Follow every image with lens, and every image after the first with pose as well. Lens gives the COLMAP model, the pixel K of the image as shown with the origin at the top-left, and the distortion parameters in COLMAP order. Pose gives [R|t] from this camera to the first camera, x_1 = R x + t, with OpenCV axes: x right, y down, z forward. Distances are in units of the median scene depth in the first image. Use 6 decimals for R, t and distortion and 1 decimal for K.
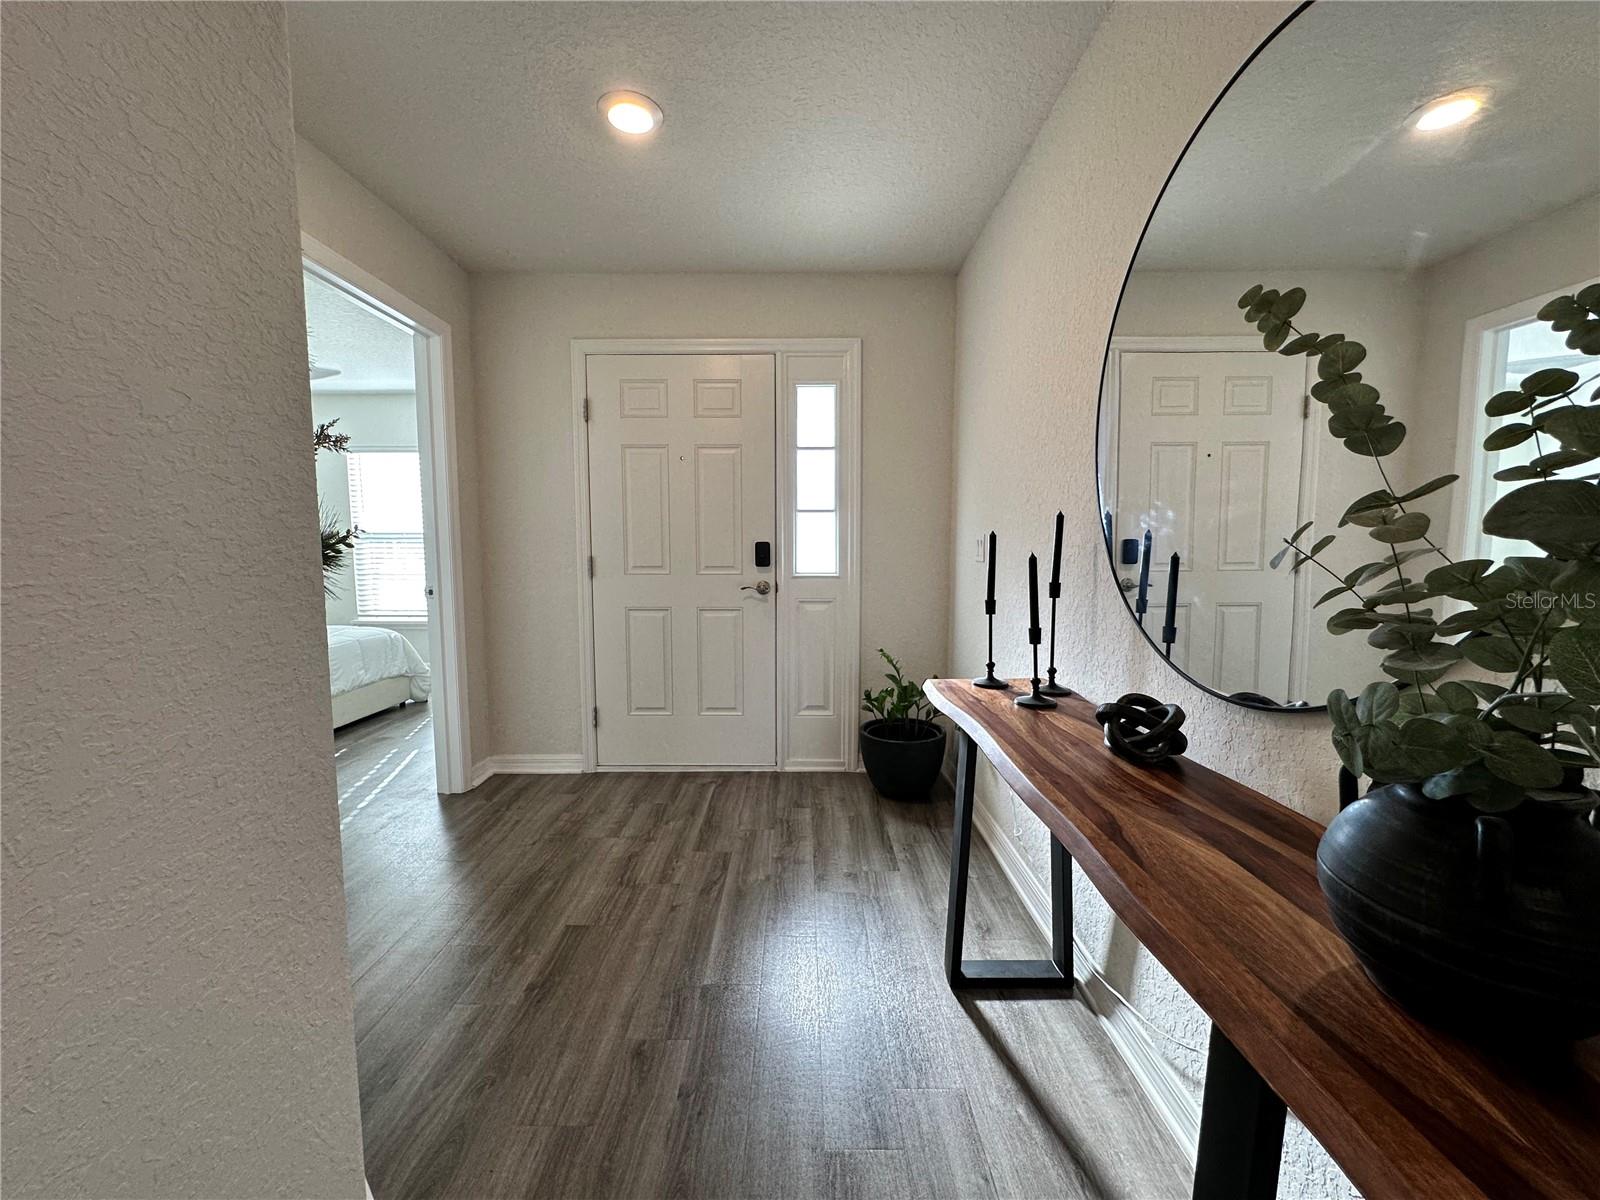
lens RADIAL K [[638.9, 0, 797.2], [0, 638.9, 603.3], [0, 0, 1]] dist [-0.001775, 0.000154]
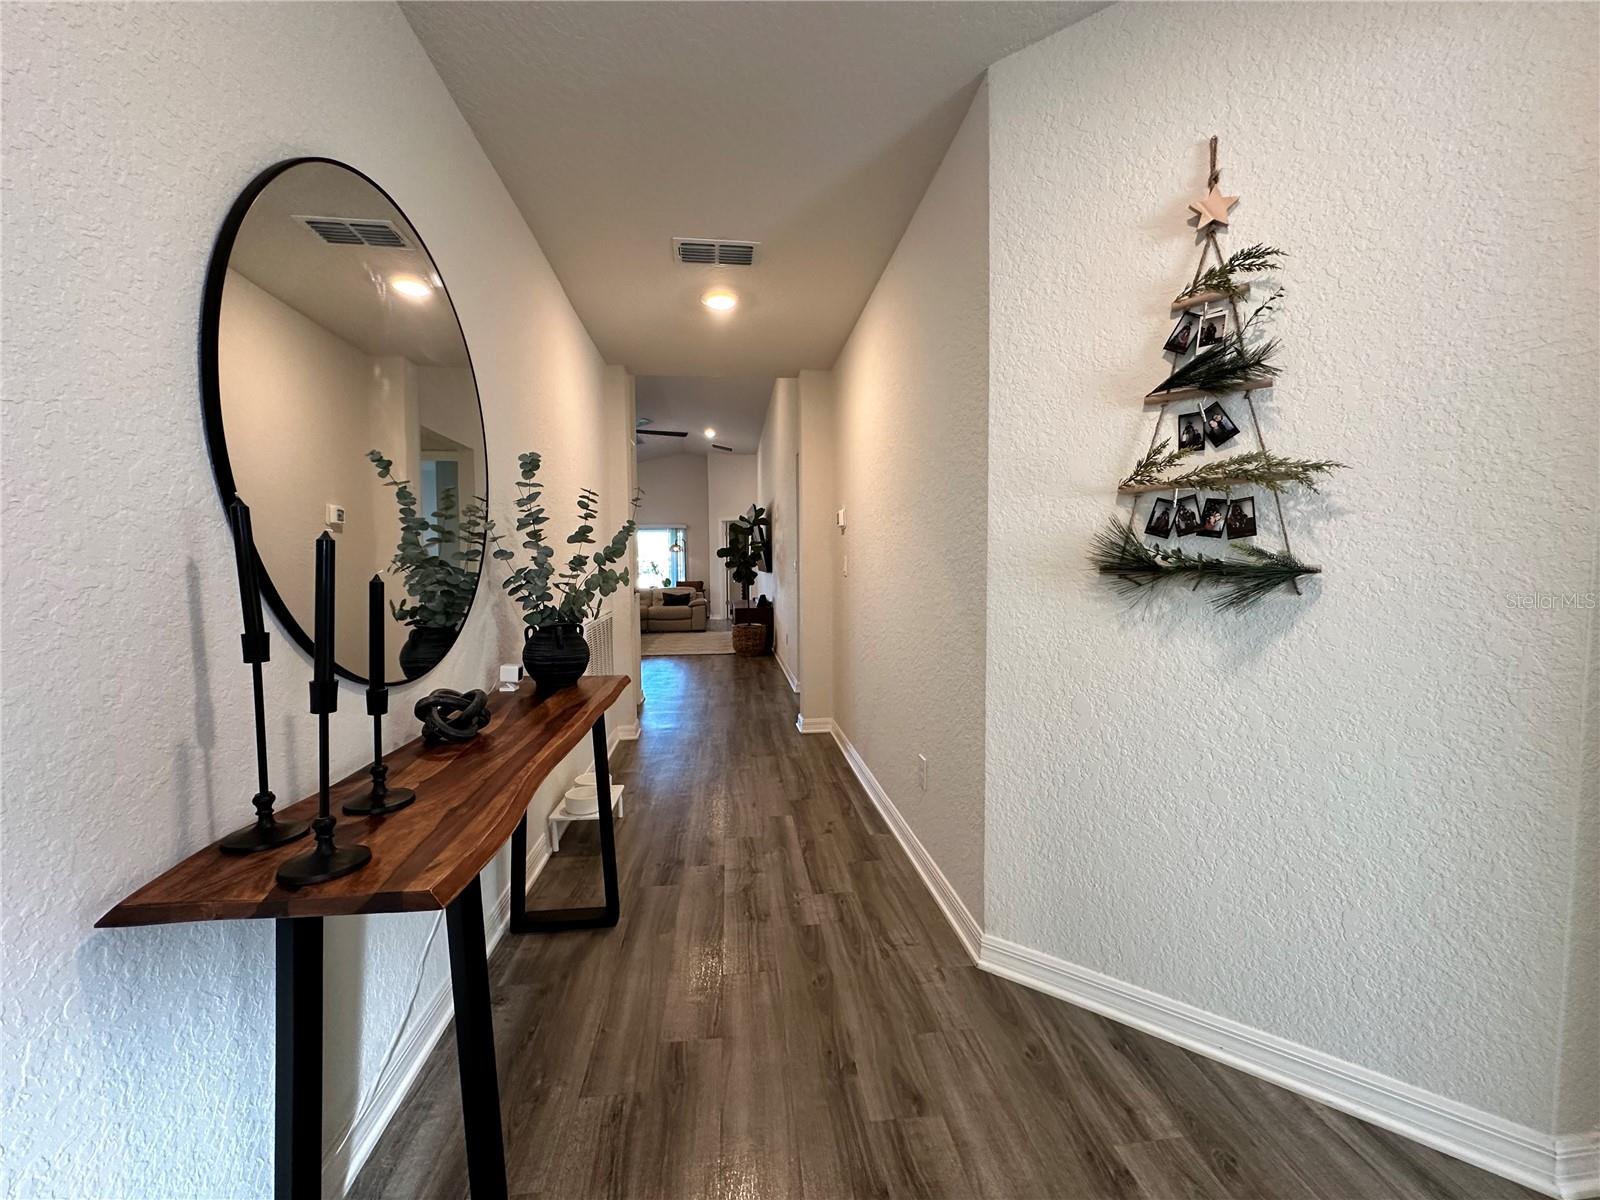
lens RADIAL K [[638.9, 0, 797.2], [0, 638.9, 603.3], [0, 0, 1]] dist [-0.001775, 0.000154]
pose [[-0.992368, 0.041484, -0.116123, 0.004954], [0.018735, 0.981503, 0.190526, -0.211106], [0.121879, 0.186897, -0.974790, 1.907613]]
